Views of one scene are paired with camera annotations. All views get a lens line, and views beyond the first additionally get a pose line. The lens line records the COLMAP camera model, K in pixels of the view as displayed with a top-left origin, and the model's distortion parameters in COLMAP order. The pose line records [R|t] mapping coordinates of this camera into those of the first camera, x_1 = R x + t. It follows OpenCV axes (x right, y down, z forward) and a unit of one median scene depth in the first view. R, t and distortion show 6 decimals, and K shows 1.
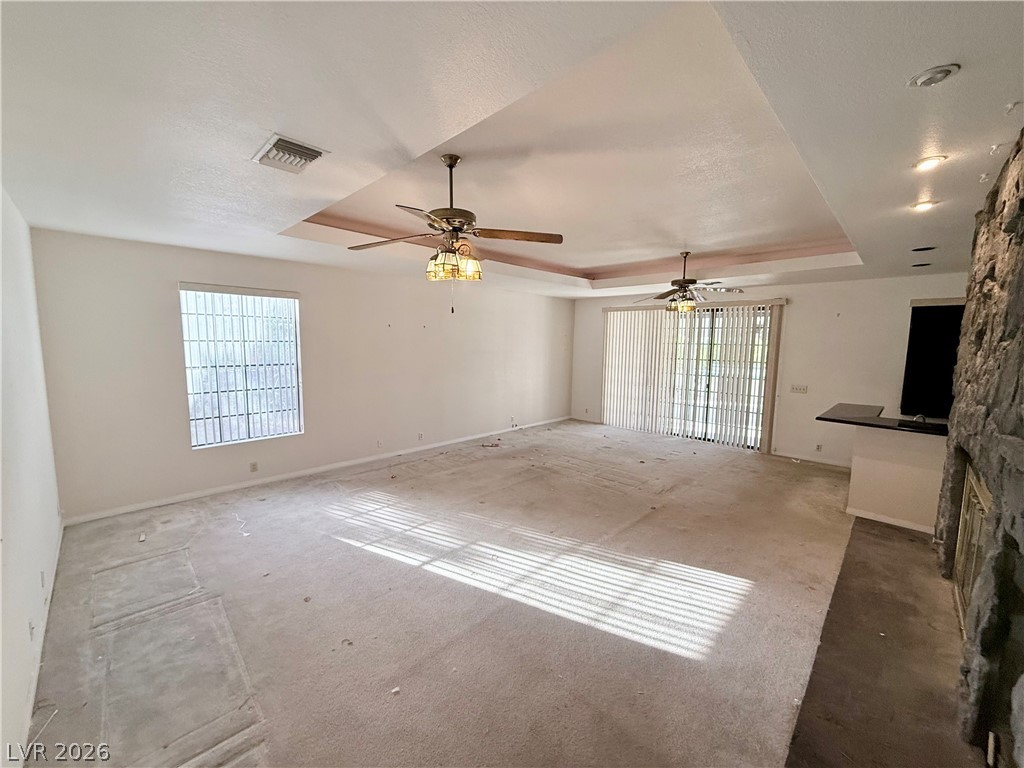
lens RADIAL K [[405.6, 0, 512.4], [0, 405.6, 385.6], [0, 0, 1]] dist [-0.001387, -0.000223]
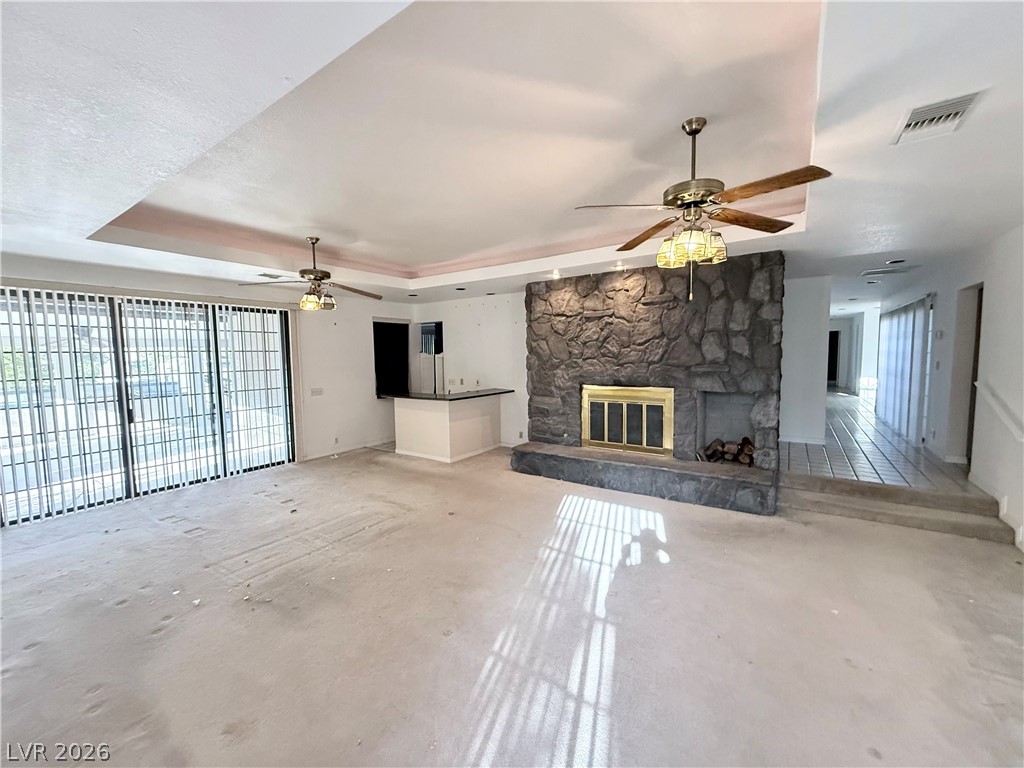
lens RADIAL K [[405.6, 0, 512.4], [0, 405.6, 385.6], [0, 0, 1]] dist [-0.001387, -0.000223]
pose [[-0.189790, -0.085665, 0.978080, -0.509098], [0.113381, 0.987609, 0.108500, -0.076778], [-0.975256, 0.131488, -0.177725, 0.828226]]
